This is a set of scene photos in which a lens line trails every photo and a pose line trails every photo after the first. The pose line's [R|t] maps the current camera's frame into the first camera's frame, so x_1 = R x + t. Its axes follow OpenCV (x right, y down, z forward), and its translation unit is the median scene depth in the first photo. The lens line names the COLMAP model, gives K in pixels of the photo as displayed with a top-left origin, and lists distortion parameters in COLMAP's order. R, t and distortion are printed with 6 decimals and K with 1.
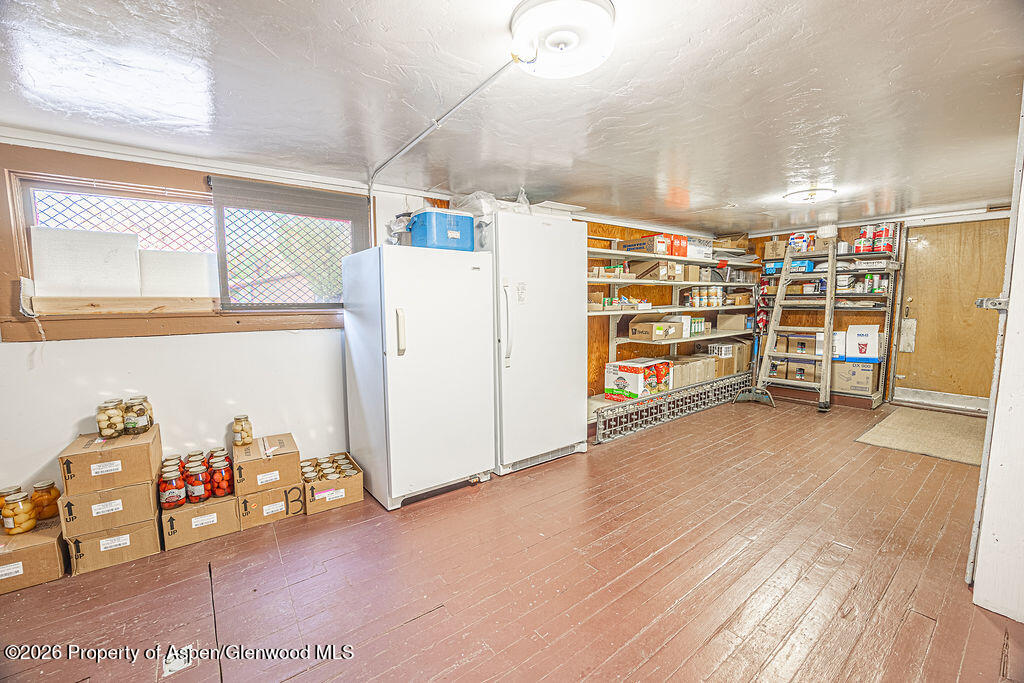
lens RADIAL K [[422.2, 0, 515.1], [0, 422.2, 343.7], [0, 0, 1]] dist [-0.013523, 0.001310]
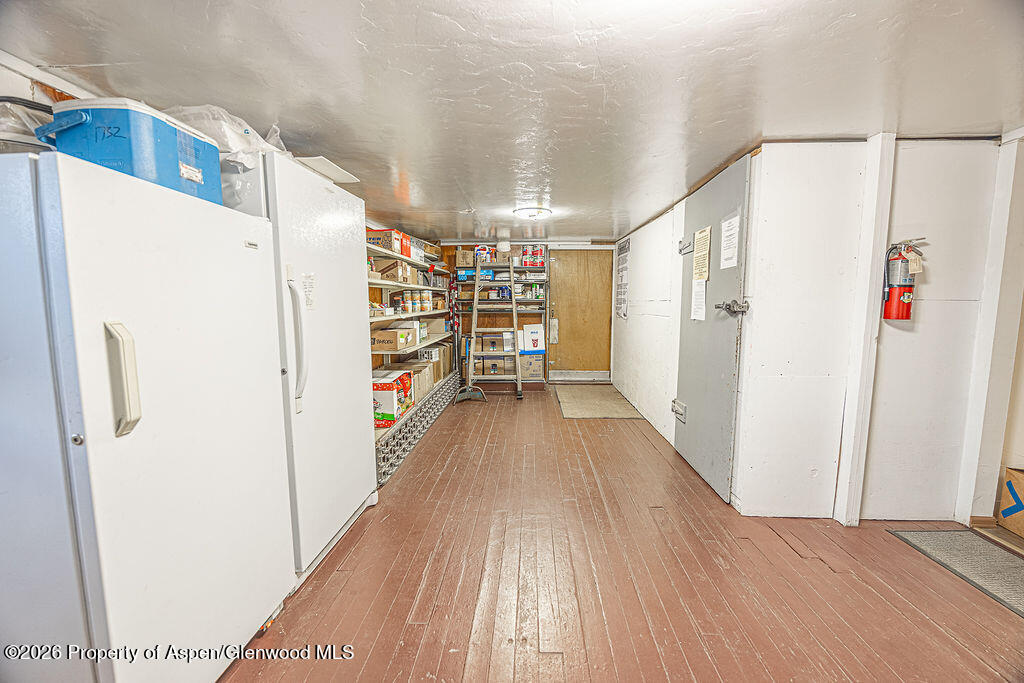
lens RADIAL K [[422.2, 0, 513.5], [0, 422.2, 344.6], [0, 0, 1]] dist [-0.013523, 0.001310]
pose [[0.648123, -0.068300, 0.758467, -0.168197], [0.074971, 0.996854, 0.025703, -0.021741], [-0.757836, 0.040204, 0.651205, 0.224621]]
